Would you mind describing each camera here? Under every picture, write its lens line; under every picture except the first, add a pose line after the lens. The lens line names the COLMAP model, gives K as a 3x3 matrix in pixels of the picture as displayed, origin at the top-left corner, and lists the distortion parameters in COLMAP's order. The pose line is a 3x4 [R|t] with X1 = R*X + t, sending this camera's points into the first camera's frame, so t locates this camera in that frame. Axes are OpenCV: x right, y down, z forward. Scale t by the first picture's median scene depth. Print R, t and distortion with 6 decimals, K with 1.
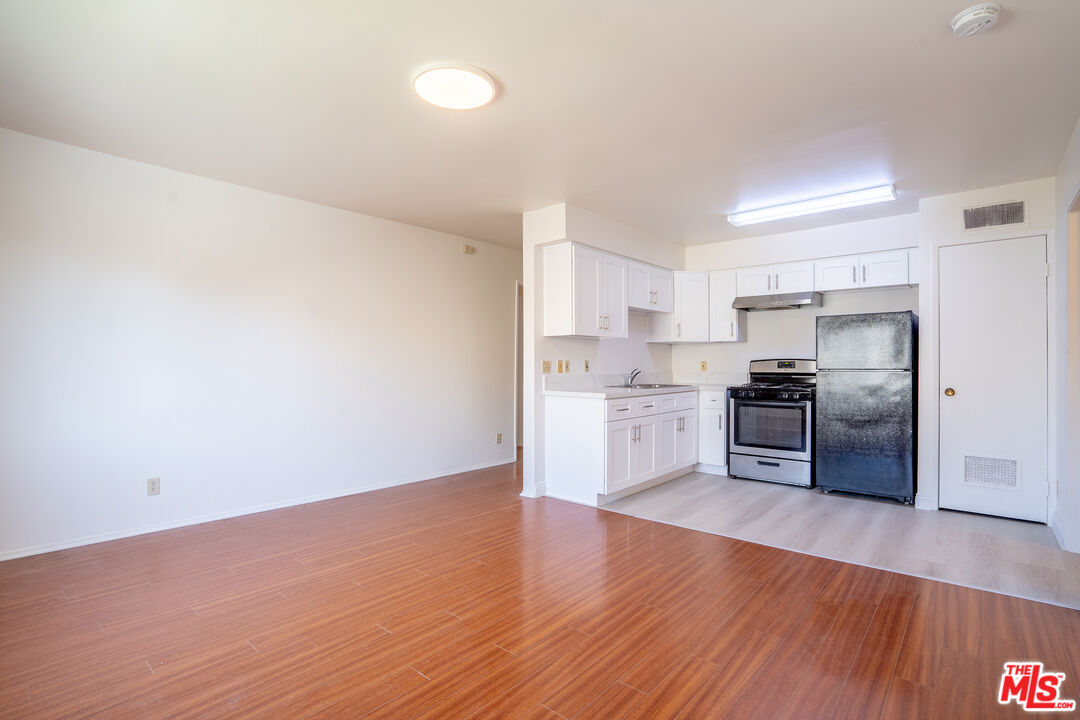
lens RADIAL K [[508.0, 0, 536.5], [0, 508.0, 364.9], [0, 0, 1]] dist [-0.041701, 0.001638]
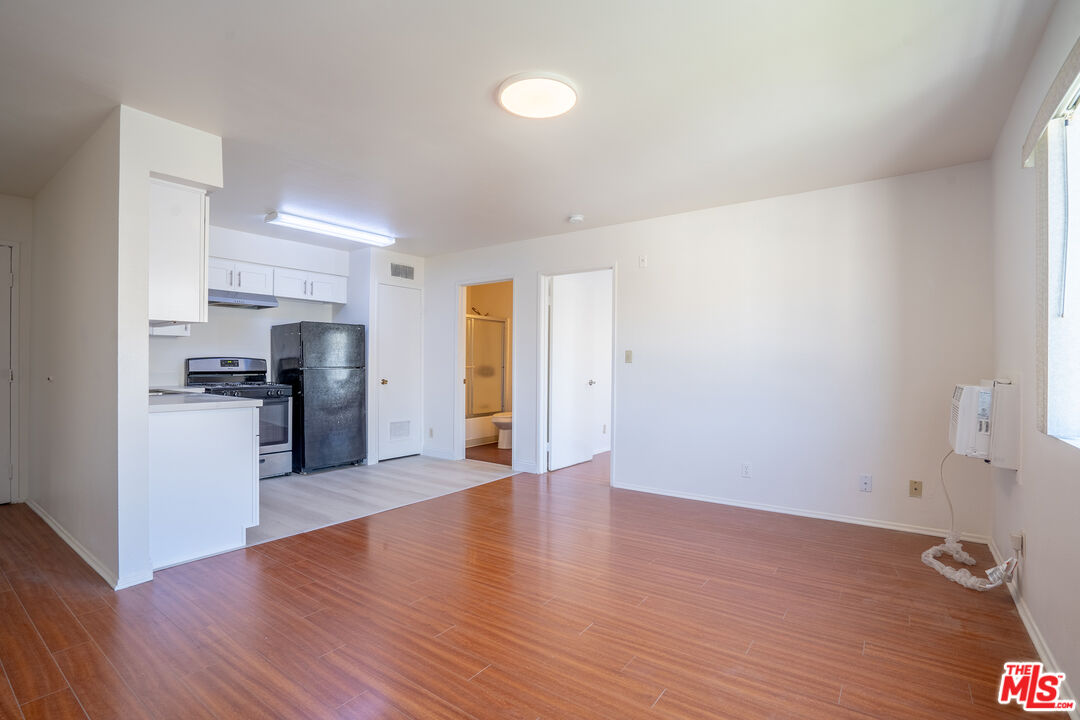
lens RADIAL K [[508.0, 0, 535.6], [0, 508.0, 360.5], [0, 0, 1]] dist [-0.041701, 0.001638]
pose [[-0.083835, 0.002823, 0.996476, -0.647954], [-0.005065, 0.999982, -0.003259, -0.006281], [-0.996467, -0.005320, -0.083819, 0.587916]]
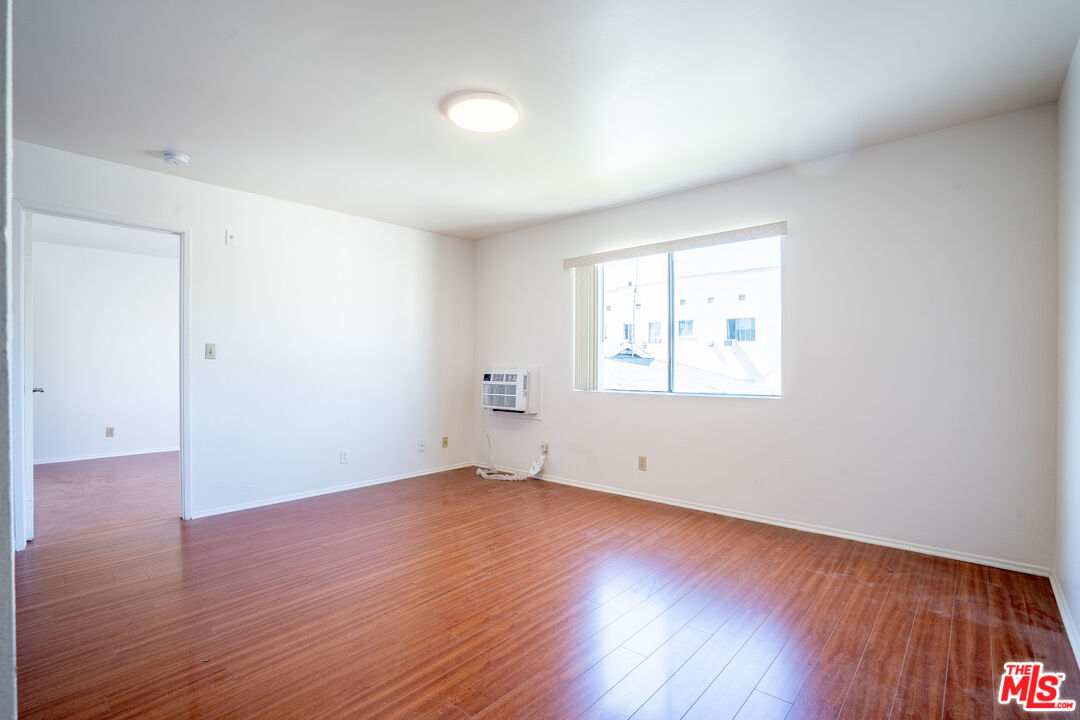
lens RADIAL K [[508.0, 0, 544.0], [0, 508.0, 365.2], [0, 0, 1]] dist [-0.041701, 0.001638]
pose [[-0.999979, -0.005059, -0.003966, -0.159360], [-0.005062, 0.999987, 0.000639, 0.001060], [0.003963, 0.000659, -0.999992, 1.151473]]
